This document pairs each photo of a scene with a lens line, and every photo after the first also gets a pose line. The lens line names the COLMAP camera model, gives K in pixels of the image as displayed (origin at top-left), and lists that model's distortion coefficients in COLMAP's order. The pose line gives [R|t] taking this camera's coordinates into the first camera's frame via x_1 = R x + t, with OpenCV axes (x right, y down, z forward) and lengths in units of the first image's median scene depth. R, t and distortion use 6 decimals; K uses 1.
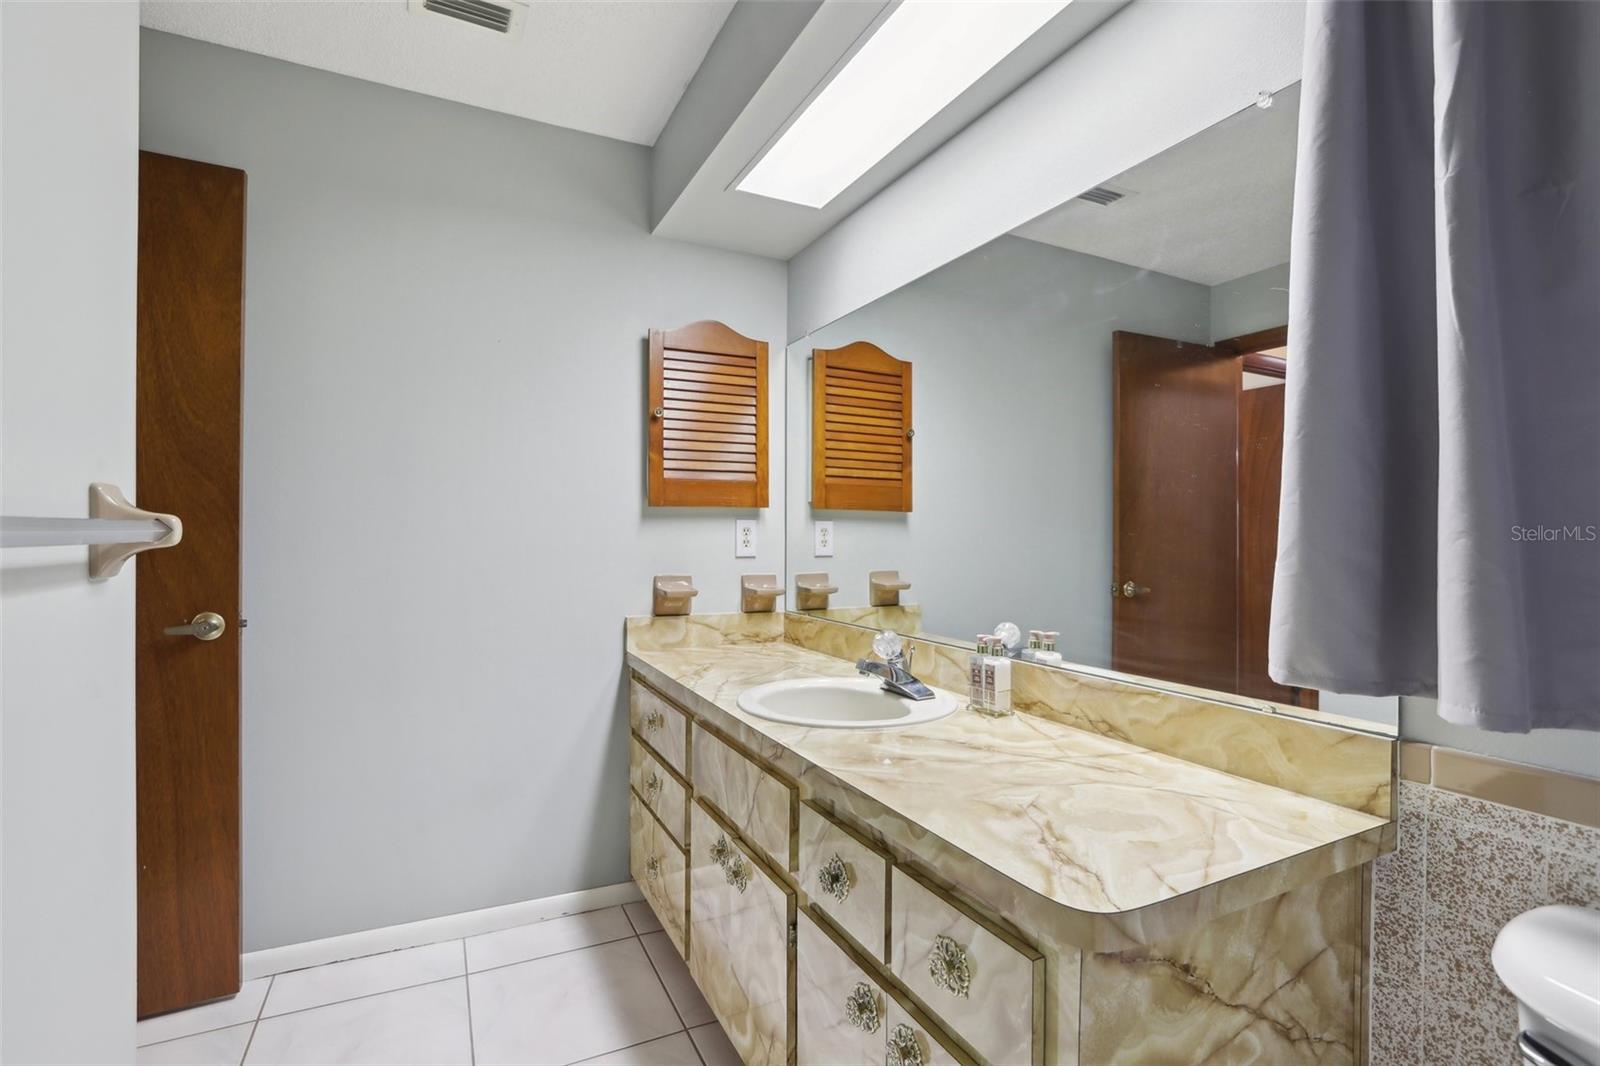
lens RADIAL K [[736.5, 0, 796.8], [0, 736.5, 533.3], [0, 0, 1]] dist [-0.039008, 0.012262]
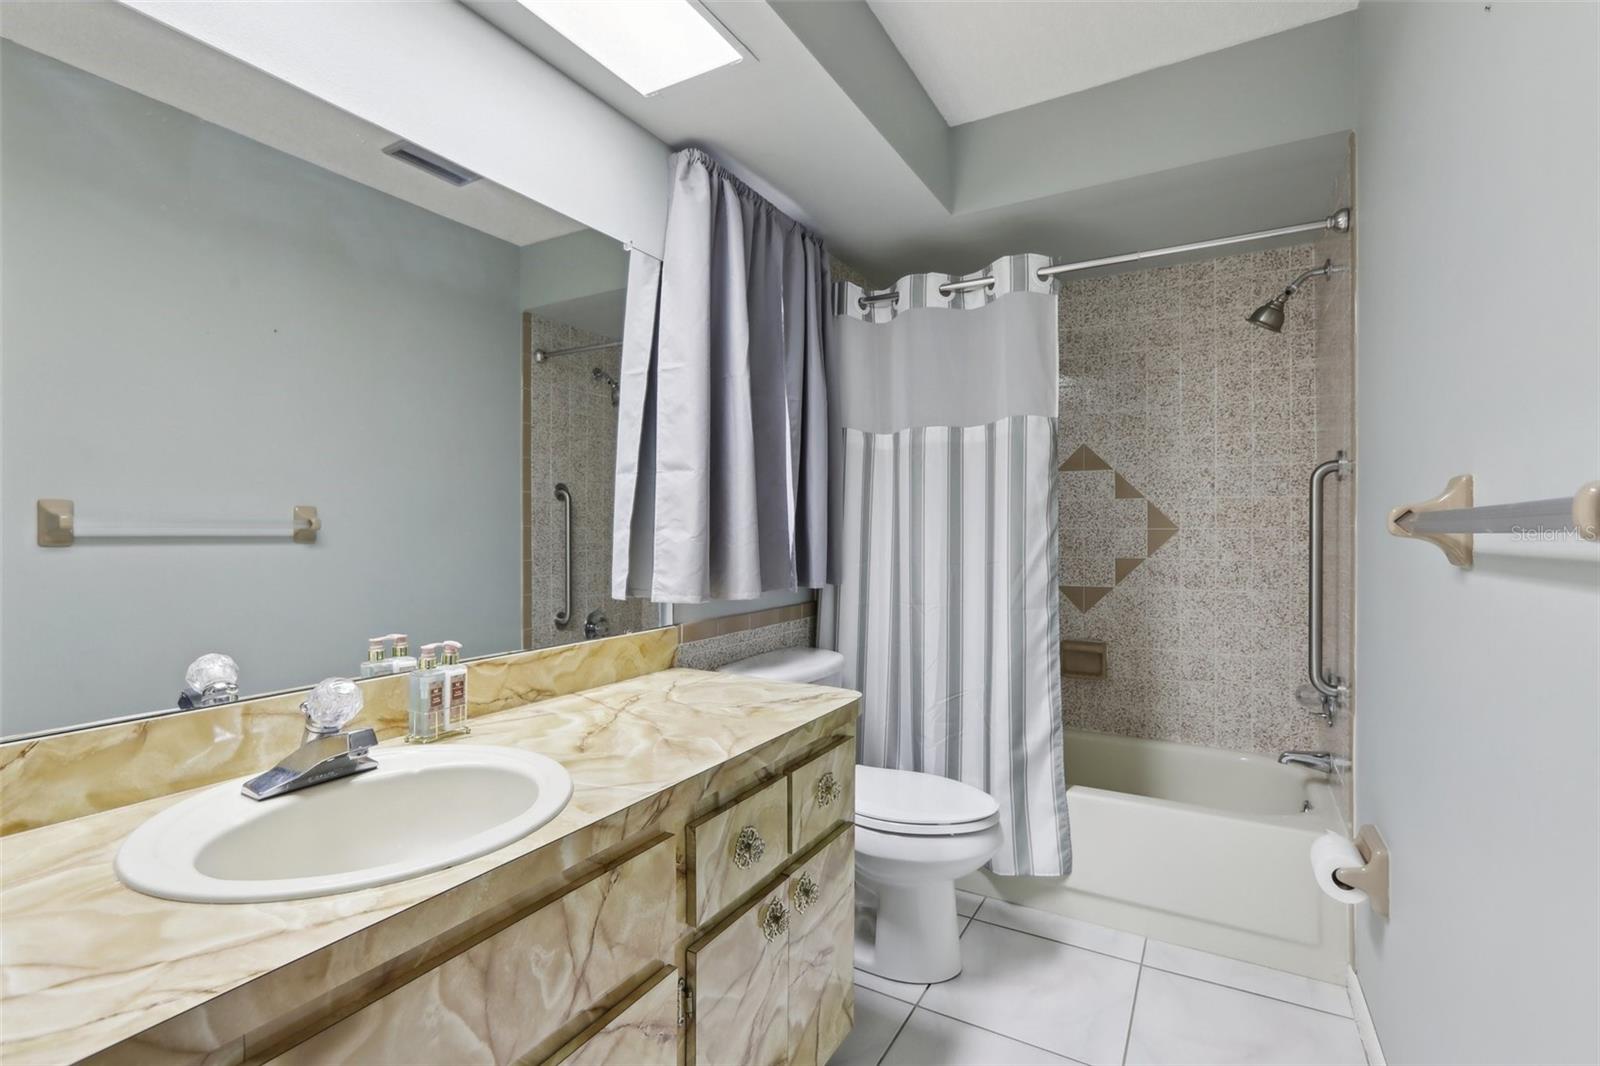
lens RADIAL K [[736.5, 0, 797.5], [0, 736.5, 530.1], [0, 0, 1]] dist [-0.039008, 0.012262]
pose [[-0.548482, -0.008203, 0.836122, -0.740208], [-0.009838, 0.999946, 0.003357, 0.007359], [-0.836104, -0.006384, -0.548533, 1.295370]]
